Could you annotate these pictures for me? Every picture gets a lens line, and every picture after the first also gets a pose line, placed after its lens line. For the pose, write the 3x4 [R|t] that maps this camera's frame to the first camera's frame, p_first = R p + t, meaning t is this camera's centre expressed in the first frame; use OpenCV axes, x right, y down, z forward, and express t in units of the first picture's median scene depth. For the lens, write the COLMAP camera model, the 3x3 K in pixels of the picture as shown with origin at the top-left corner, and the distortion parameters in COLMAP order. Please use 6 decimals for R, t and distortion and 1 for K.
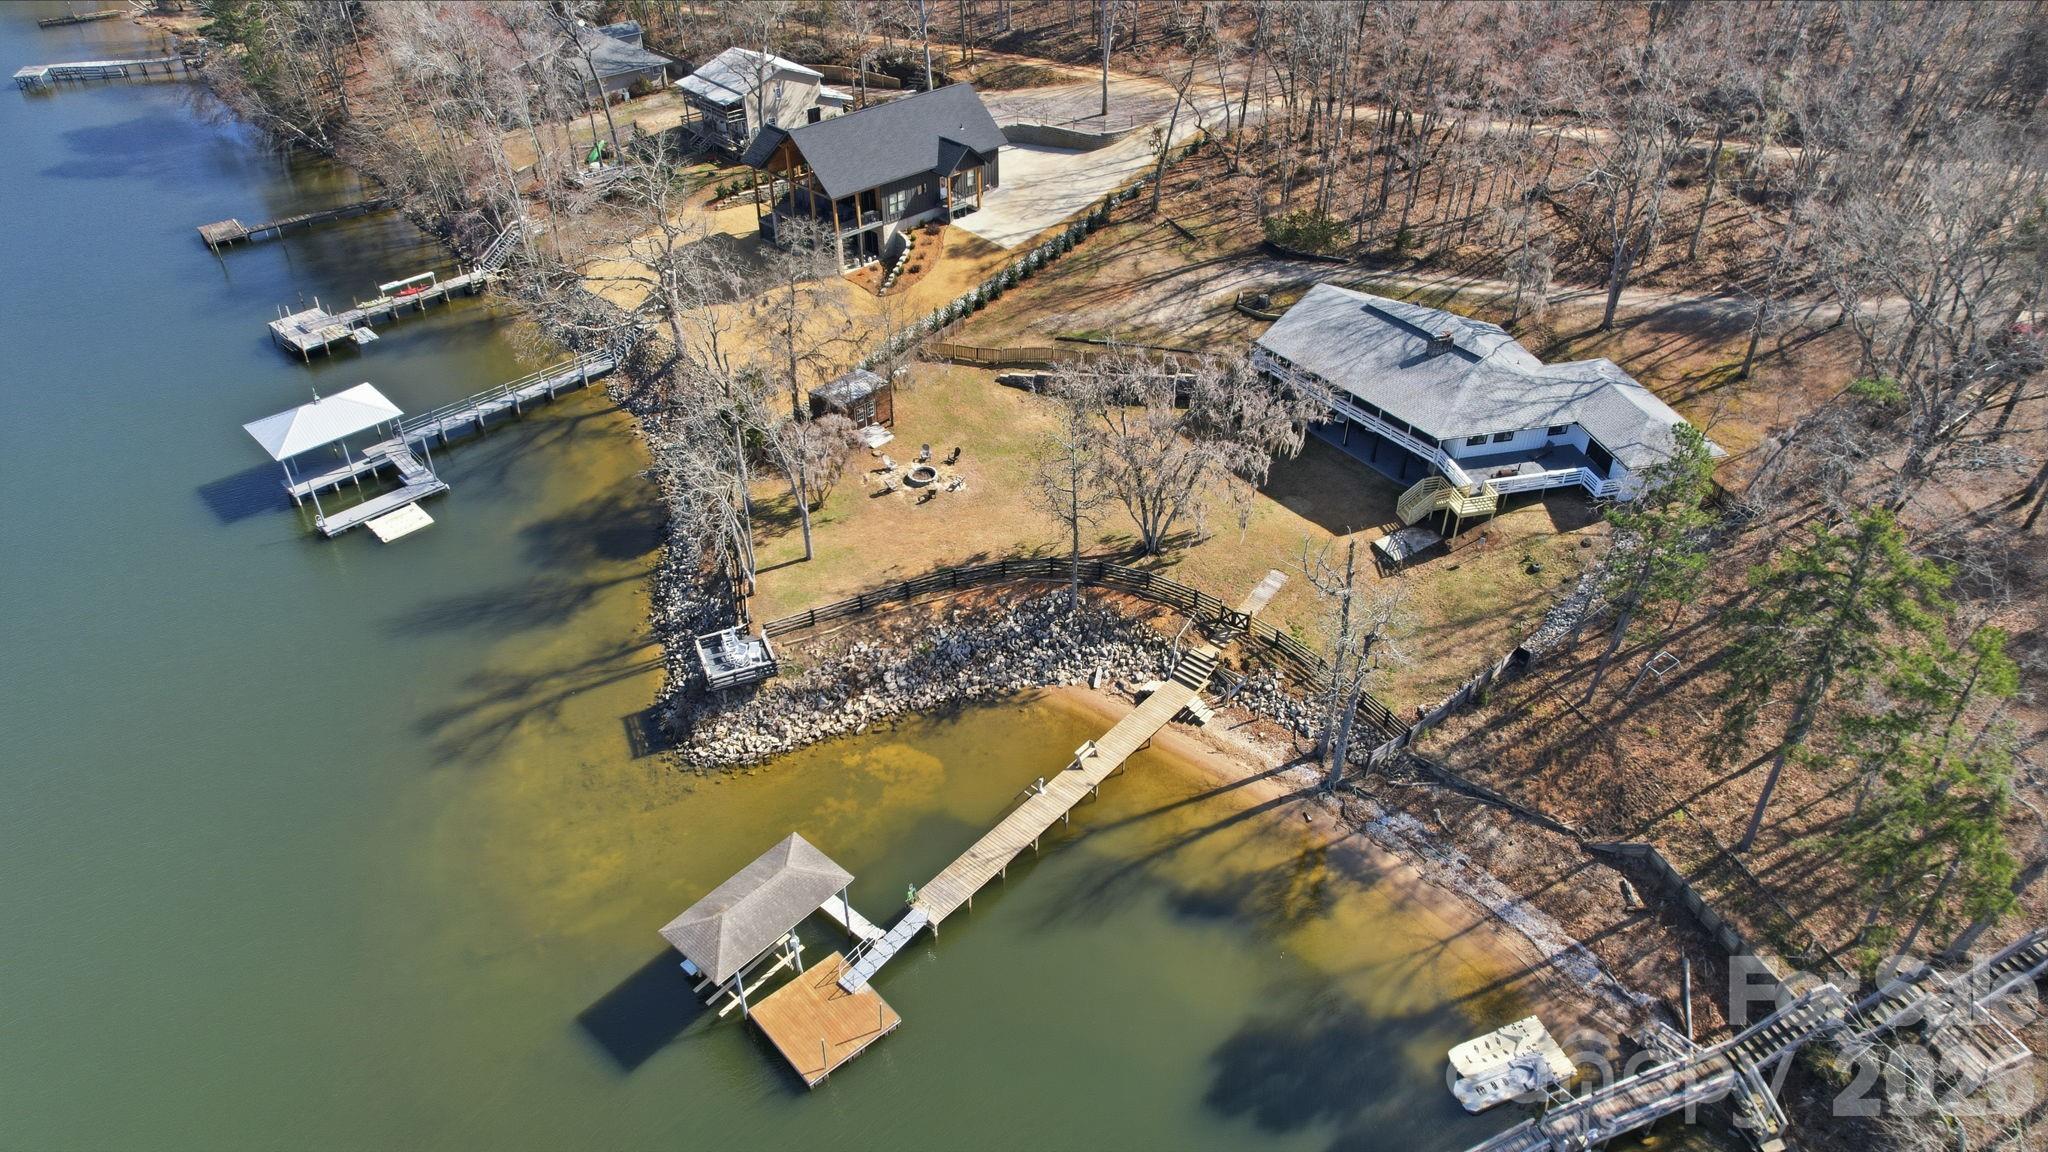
lens RADIAL K [[1299.1, 0, 1024.0], [0, 1299.1, 576.0], [0, 0, 1]] dist [-0.049205, -0.000782]
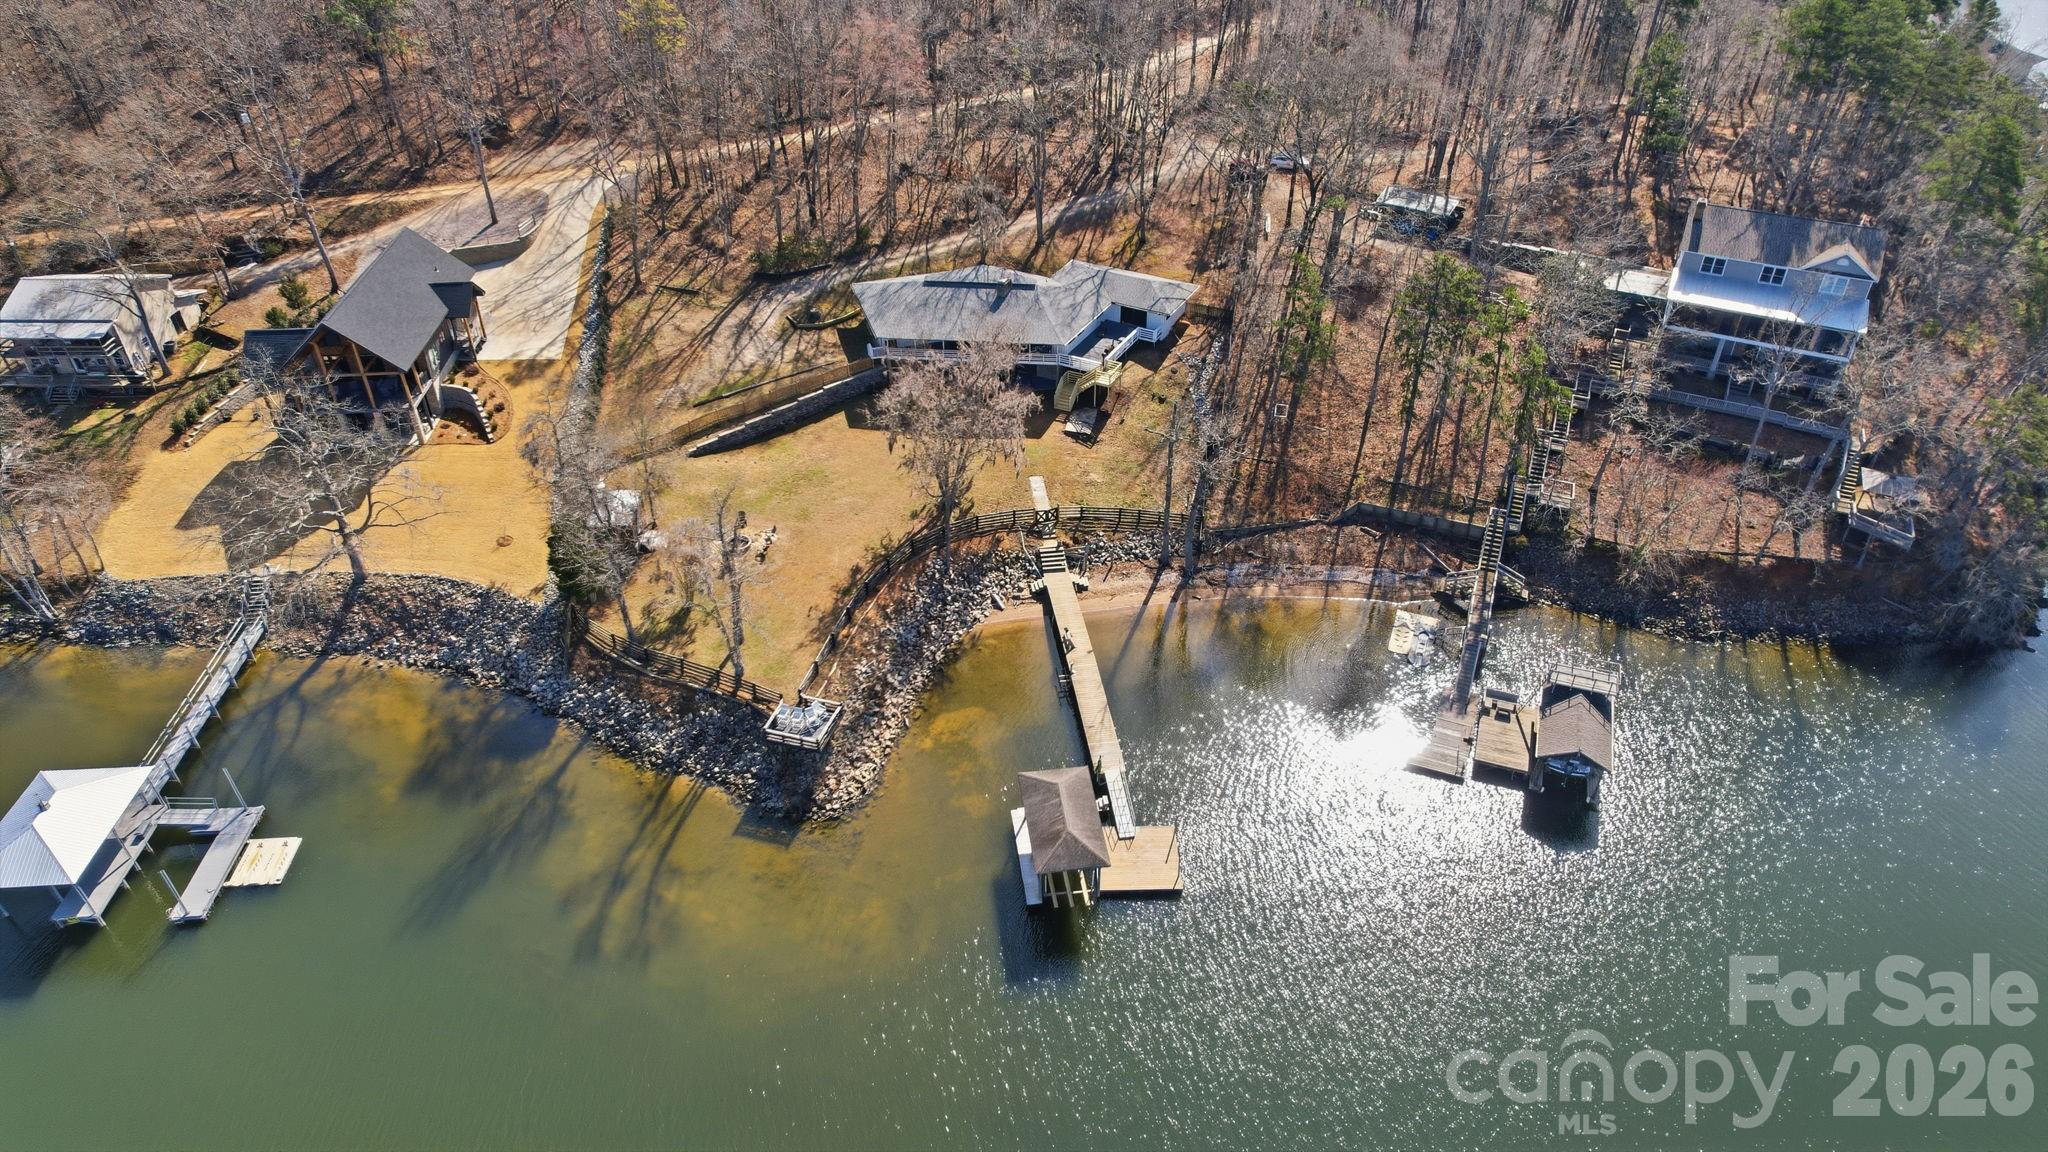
lens RADIAL K [[1305.4, 0, 1024.0], [0, 1305.4, 576.0], [0, 0, 1]] dist [-0.072202, 0.059572]
pose [[0.658274, -0.450537, 0.603069, -0.688500], [0.453925, 0.876657, 0.159450, -0.136872], [-0.600523, 0.168786, 0.781590, -0.021064]]
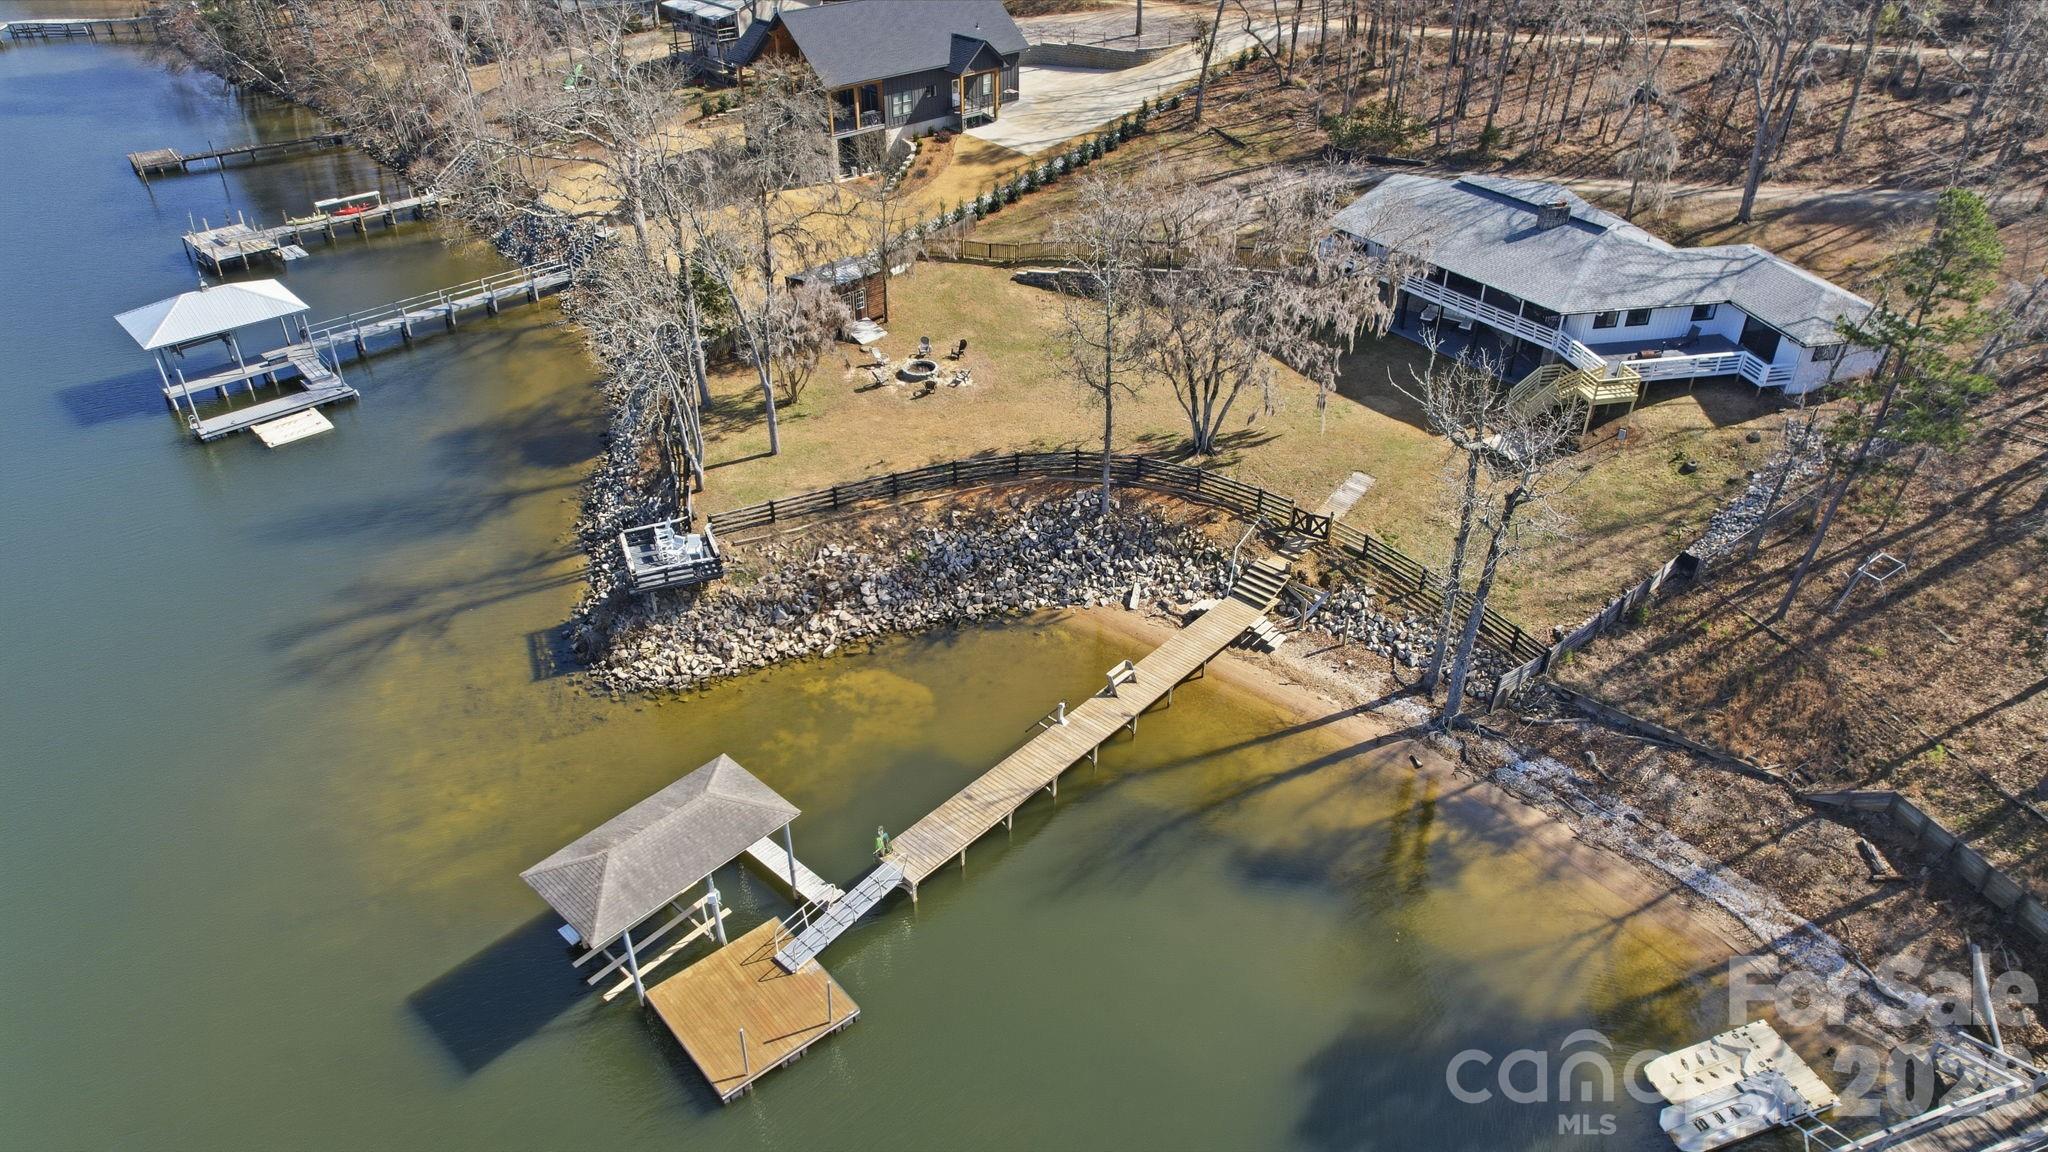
lens RADIAL K [[1305.4, 0, 1024.0], [0, 1305.4, 576.0], [0, 0, 1]] dist [-0.072202, 0.059572]
pose [[0.999812, 0.013017, -0.014343, 0.001106], [-0.013758, 0.998508, -0.052852, 0.108414], [0.013634, 0.053040, 0.998499, 0.214503]]
